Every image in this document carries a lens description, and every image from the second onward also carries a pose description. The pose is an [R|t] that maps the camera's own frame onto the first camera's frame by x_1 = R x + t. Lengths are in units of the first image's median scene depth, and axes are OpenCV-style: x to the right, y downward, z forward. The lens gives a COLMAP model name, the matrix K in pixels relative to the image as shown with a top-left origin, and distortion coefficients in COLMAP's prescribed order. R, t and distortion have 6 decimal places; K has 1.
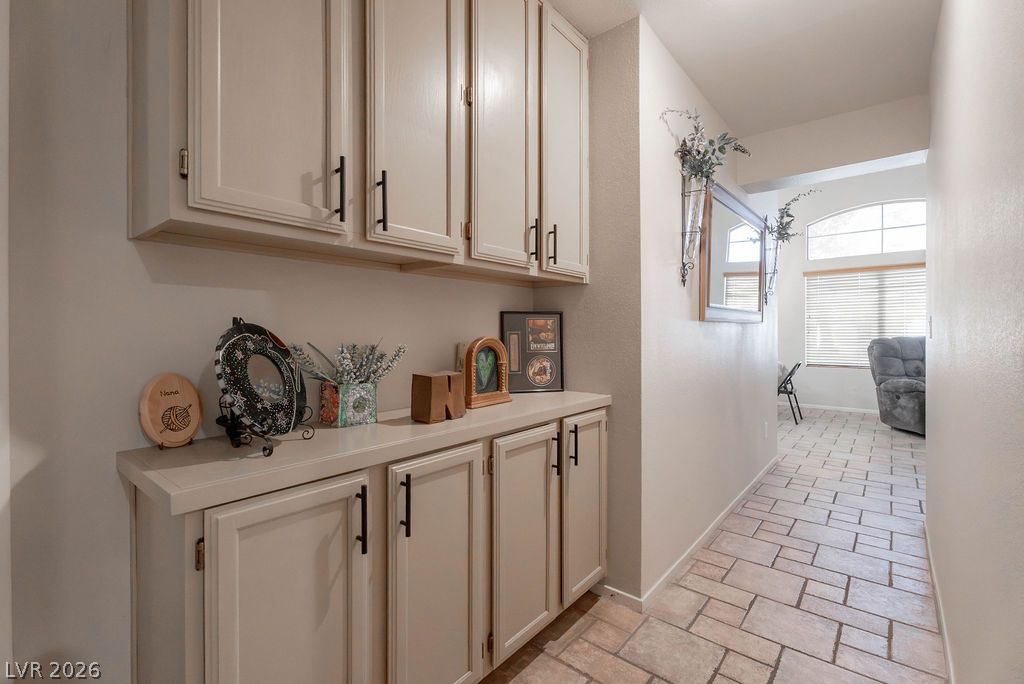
lens RADIAL K [[458.0, 0, 514.6], [0, 458.0, 342.6], [0, 0, 1]] dist [-0.000660, -0.001184]
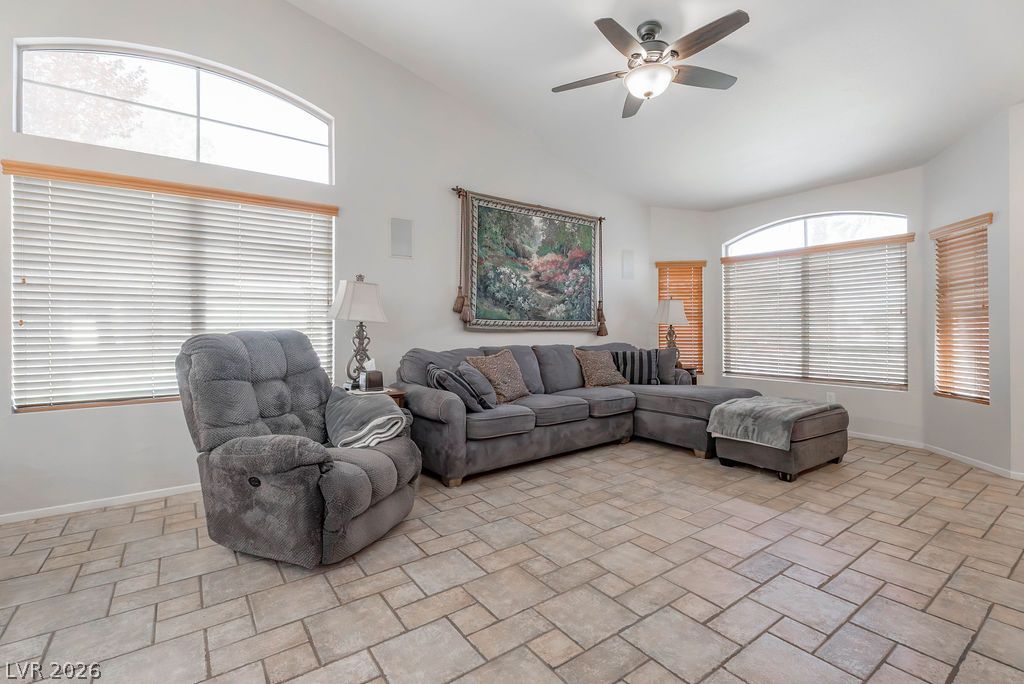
lens RADIAL K [[458.0, 0, 503.8], [0, 458.0, 327.8], [0, 0, 1]] dist [-0.000660, -0.001184]
pose [[0.255447, 0.004880, 0.966811, 0.473488], [0.006432, 0.999957, -0.006746, -0.011405], [-0.966802, 0.007941, 0.255404, 0.643185]]
